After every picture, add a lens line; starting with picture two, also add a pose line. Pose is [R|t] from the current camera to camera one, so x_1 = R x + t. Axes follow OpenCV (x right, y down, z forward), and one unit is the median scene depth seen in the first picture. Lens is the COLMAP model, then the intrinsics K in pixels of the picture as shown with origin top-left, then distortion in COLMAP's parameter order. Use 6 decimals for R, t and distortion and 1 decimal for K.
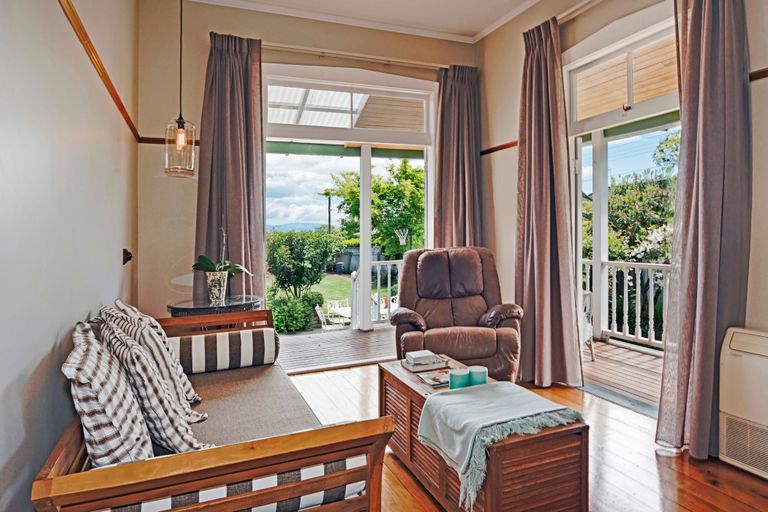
lens RADIAL K [[467.0, 0, 381.4], [0, 467.0, 241.1], [0, 0, 1]] dist [-0.002063, -0.001010]
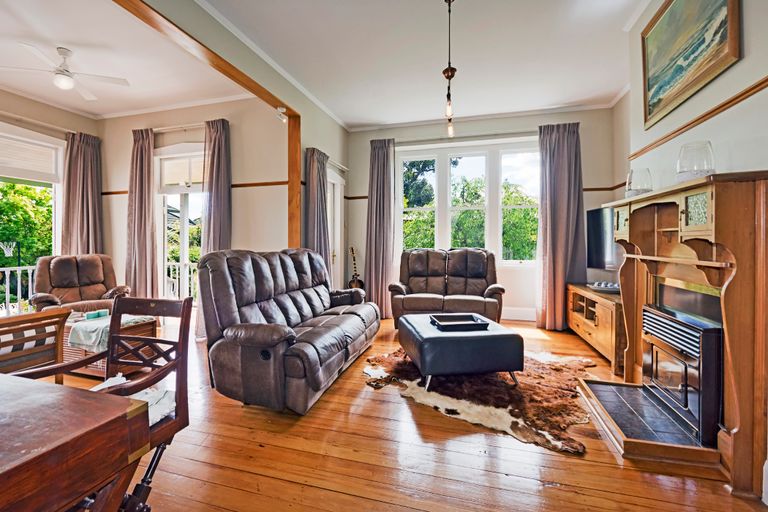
lens RADIAL K [[390.0, 0, 384.0], [0, 390.0, 256.0], [0, 0, 1]] dist [-0.001032, 0.000589]
pose [[0.659320, 0.004099, 0.751852, -0.151685], [-0.002103, 0.999991, -0.003607, 0.021752], [-0.751860, 0.000797, 0.659322, -0.599778]]
